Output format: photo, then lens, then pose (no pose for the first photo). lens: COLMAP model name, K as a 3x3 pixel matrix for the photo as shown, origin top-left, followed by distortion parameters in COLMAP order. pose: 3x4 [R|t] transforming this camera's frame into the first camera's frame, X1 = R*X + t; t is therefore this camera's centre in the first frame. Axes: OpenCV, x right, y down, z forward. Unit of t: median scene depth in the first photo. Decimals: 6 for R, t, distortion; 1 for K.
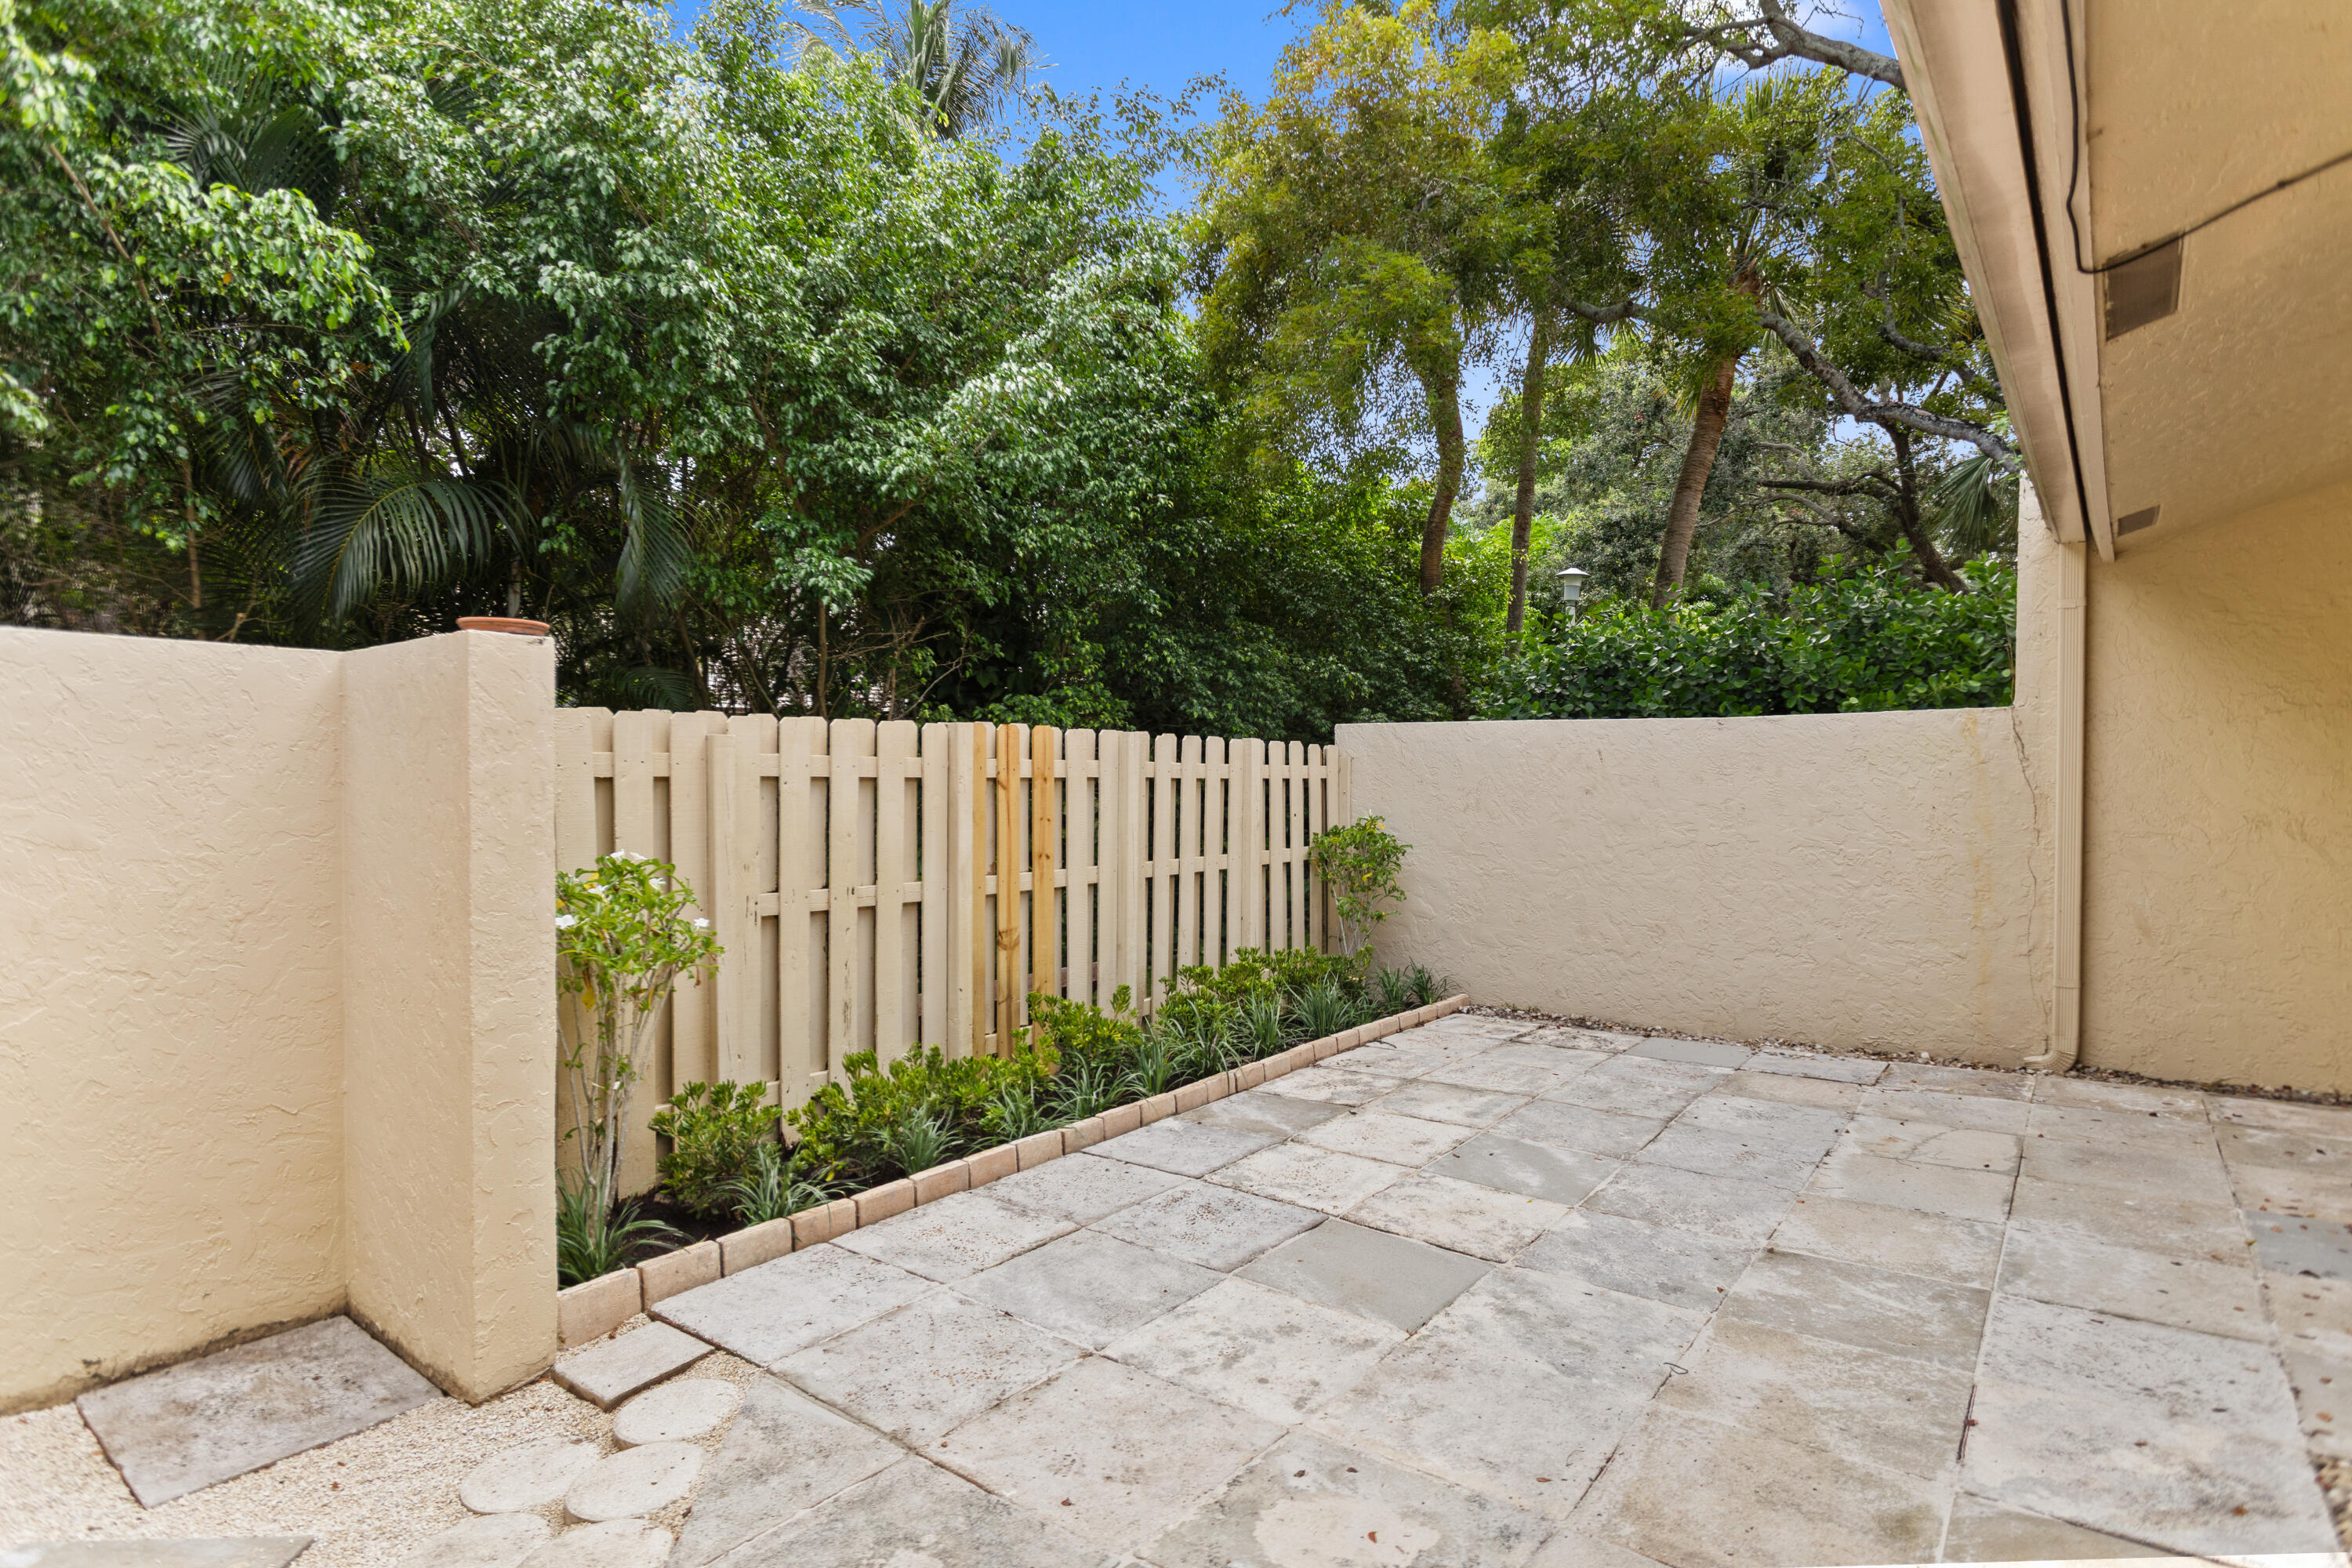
lens RADIAL K [[1156.6, 0, 1175.9], [0, 1156.6, 790.2], [0, 0, 1]] dist [-0.002369, 0.003156]
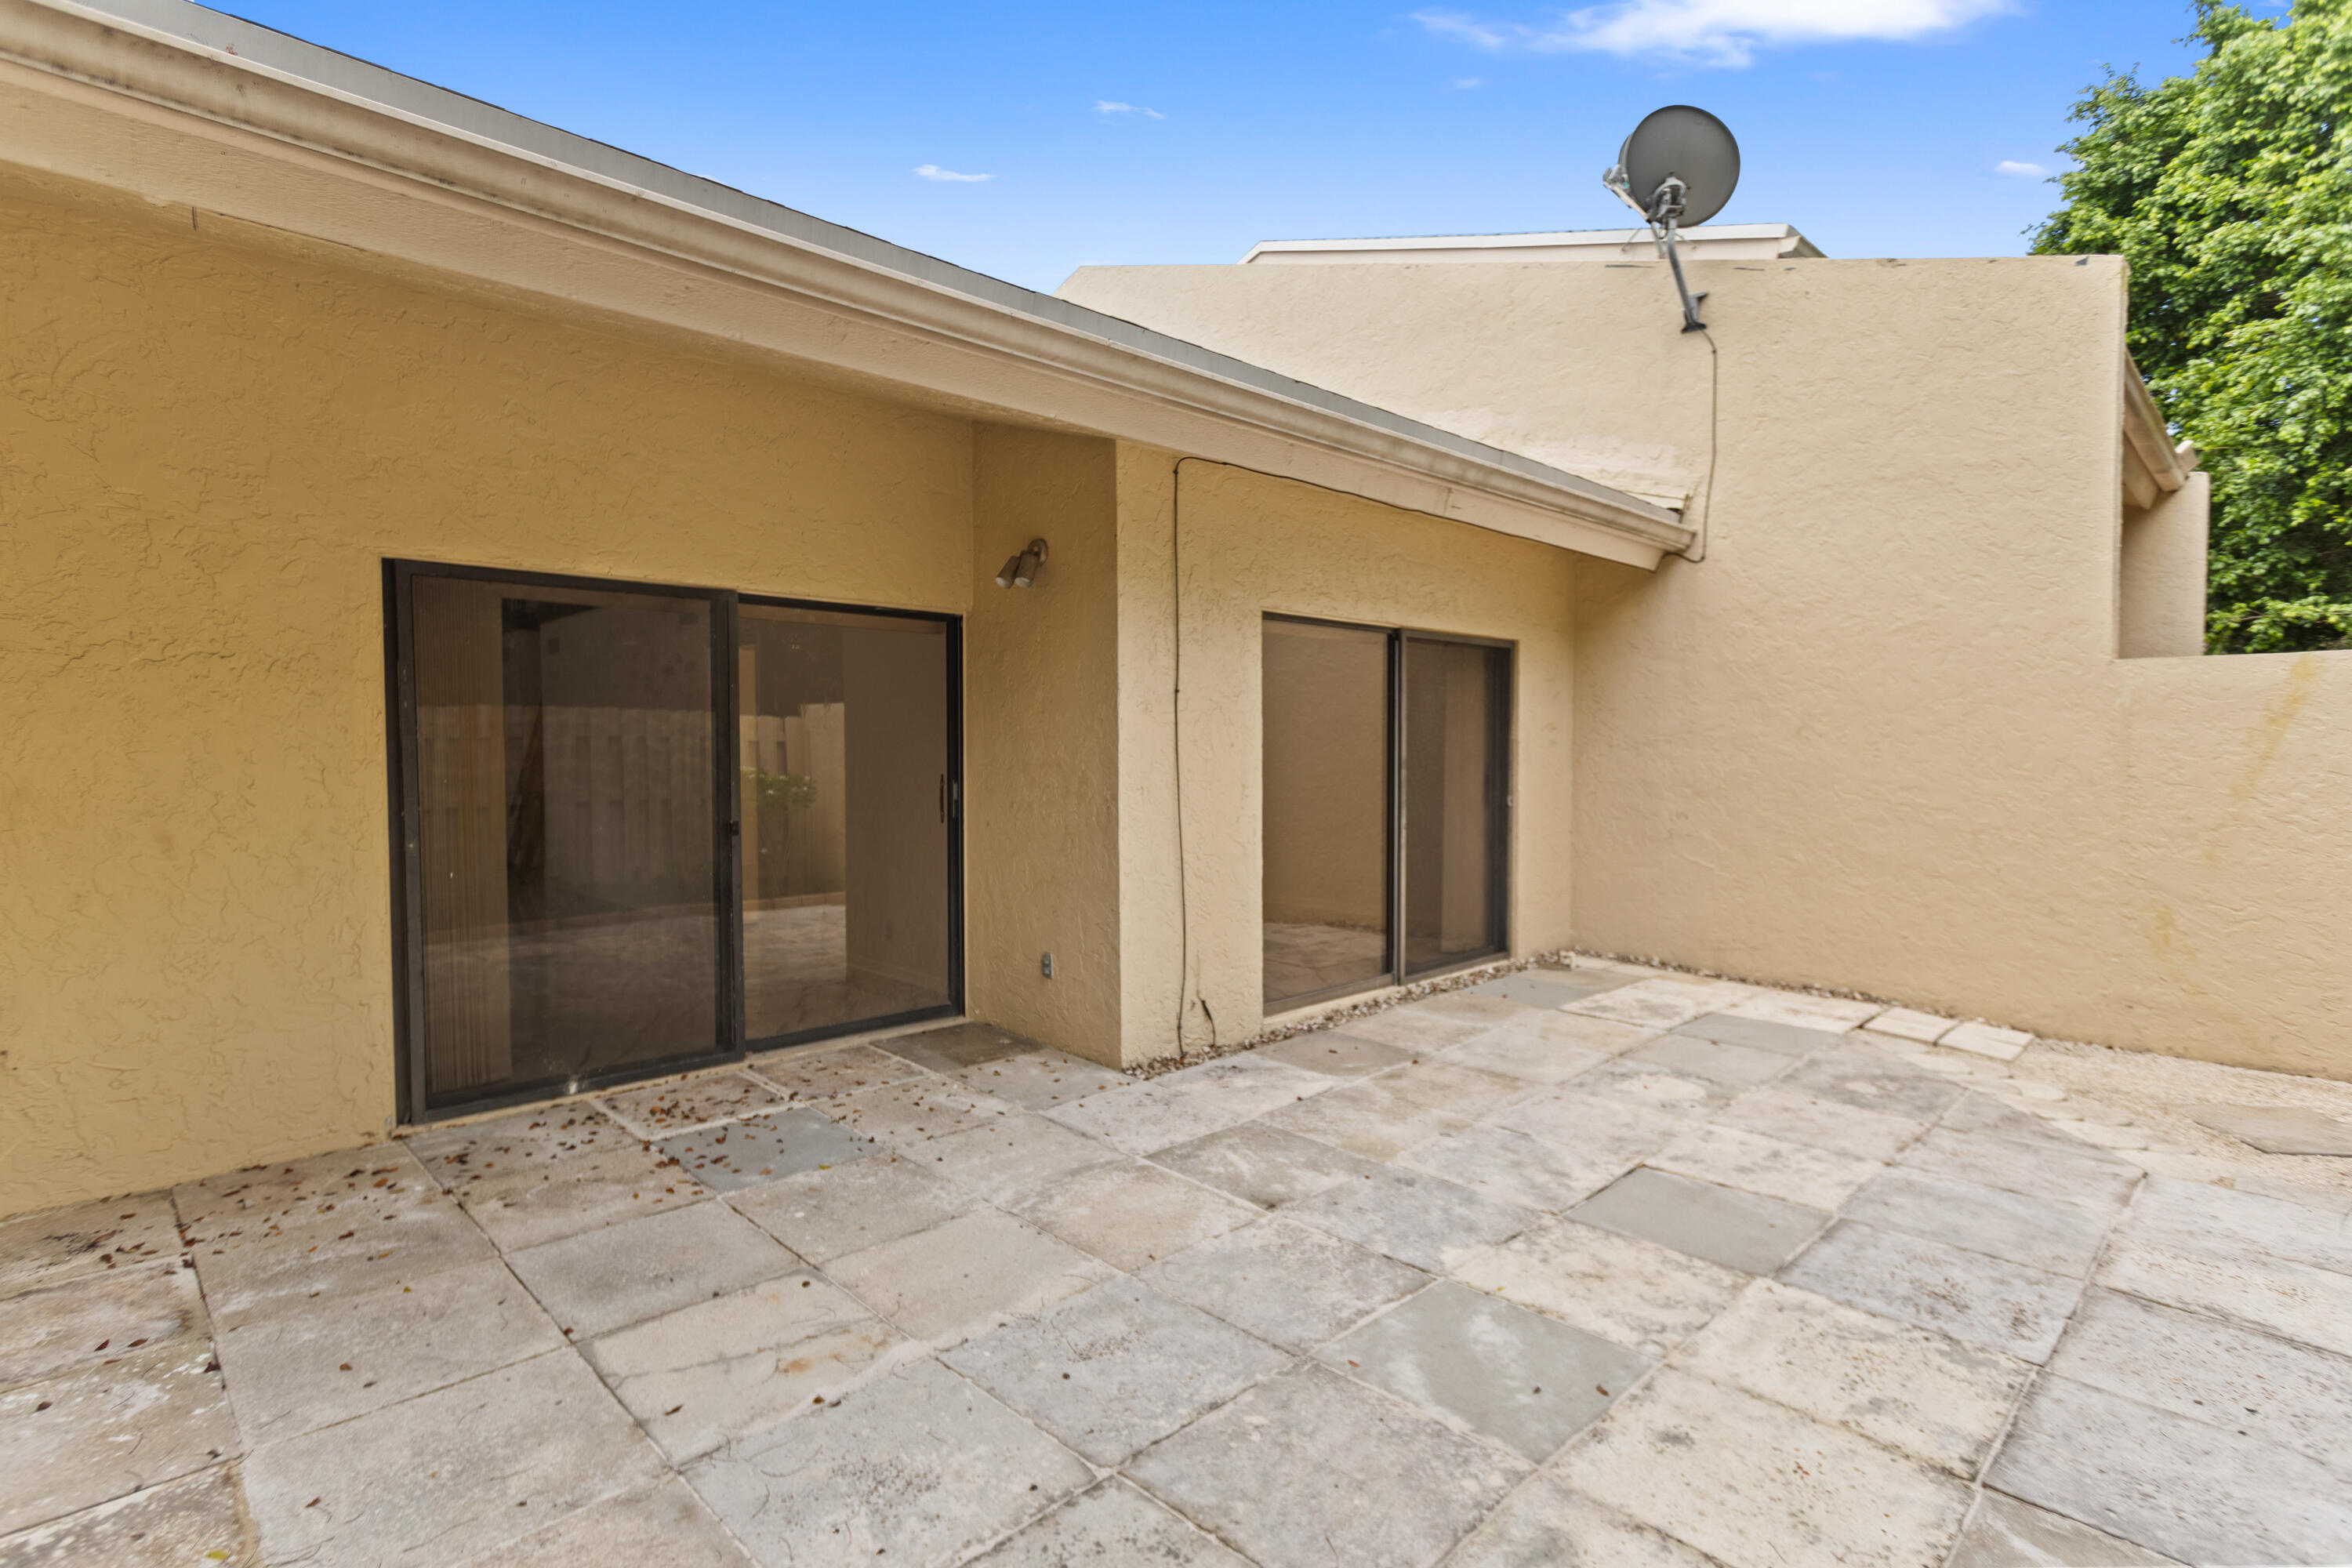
lens RADIAL K [[1161.6, 0, 1163.1], [0, 1161.6, 779.0], [0, 0, 1]] dist [0.008008, -0.001480]
pose [[-0.991830, -0.002251, 0.127550, 0.454513], [0.002413, 0.999335, 0.036396, -0.002253], [-0.127547, 0.036406, -0.991164, 1.874370]]
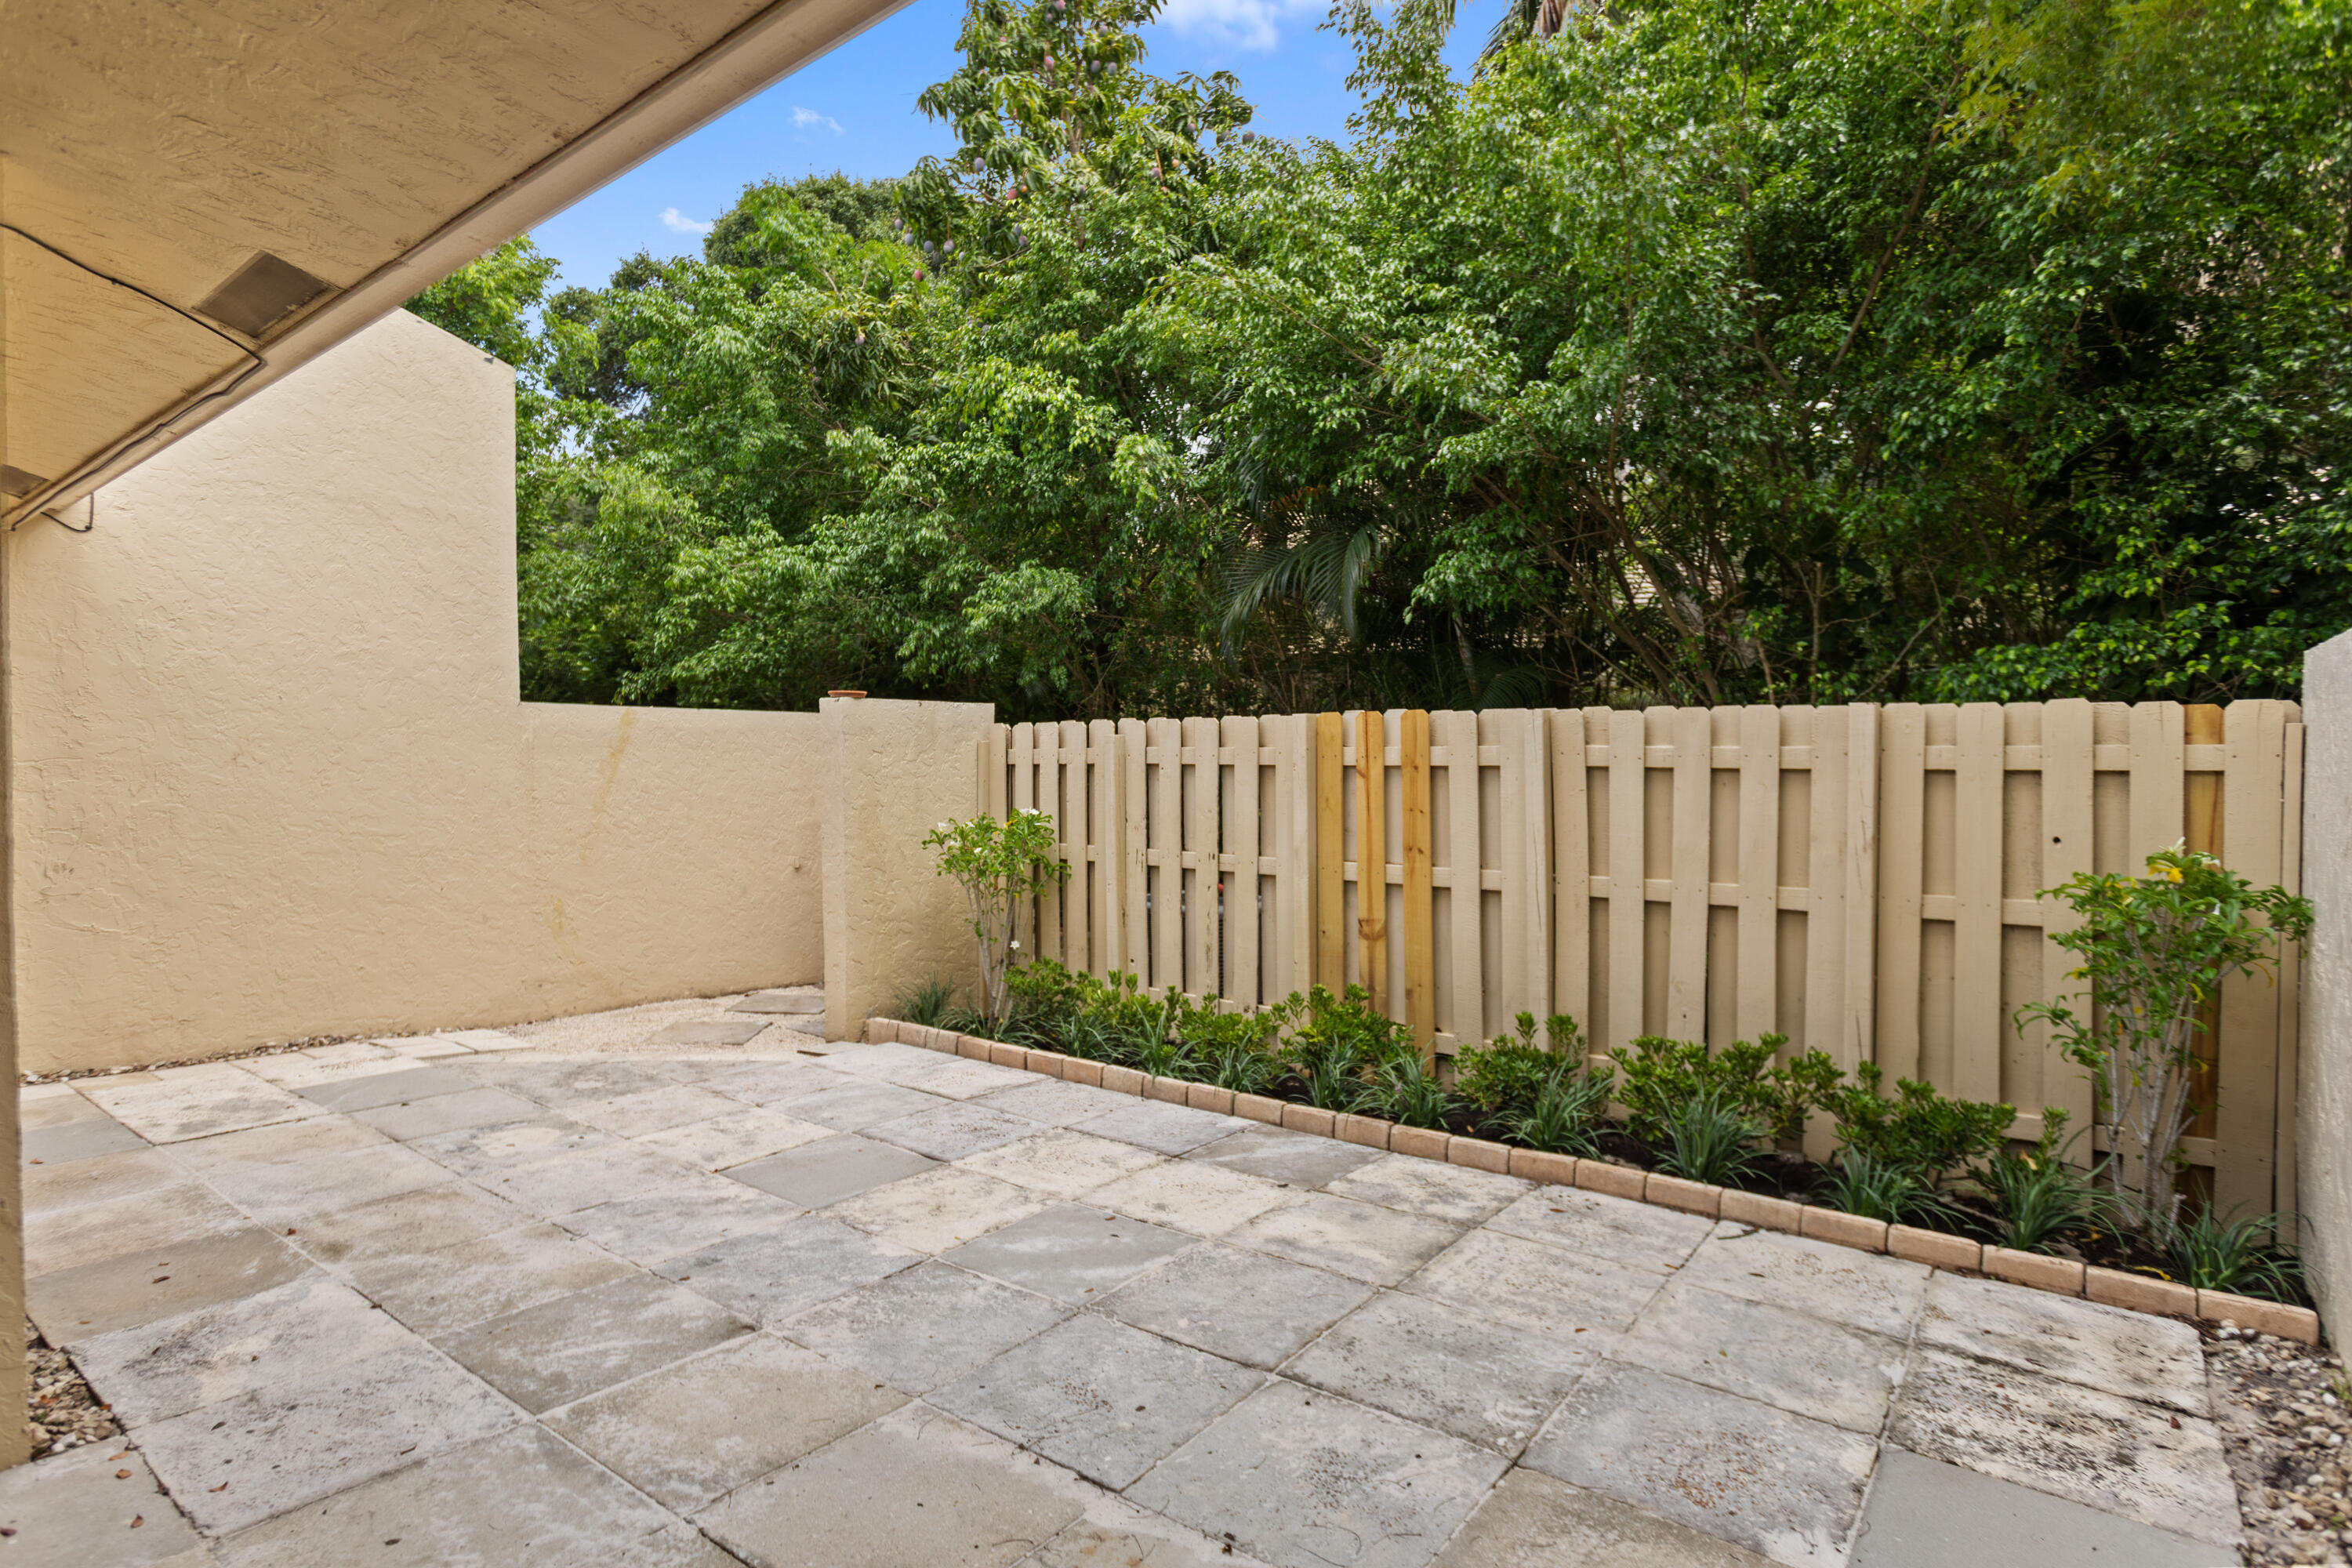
lens RADIAL K [[1208.8, 0, 1180.3], [0, 1208.8, 784.5], [0, 0, 1]] dist [-0.003506, 0.002273]
pose [[0.024921, 0.017634, -0.999534, 1.318896], [-0.012289, 0.999774, 0.017332, -0.015219], [0.999614, 0.011851, 0.025132, 1.217110]]
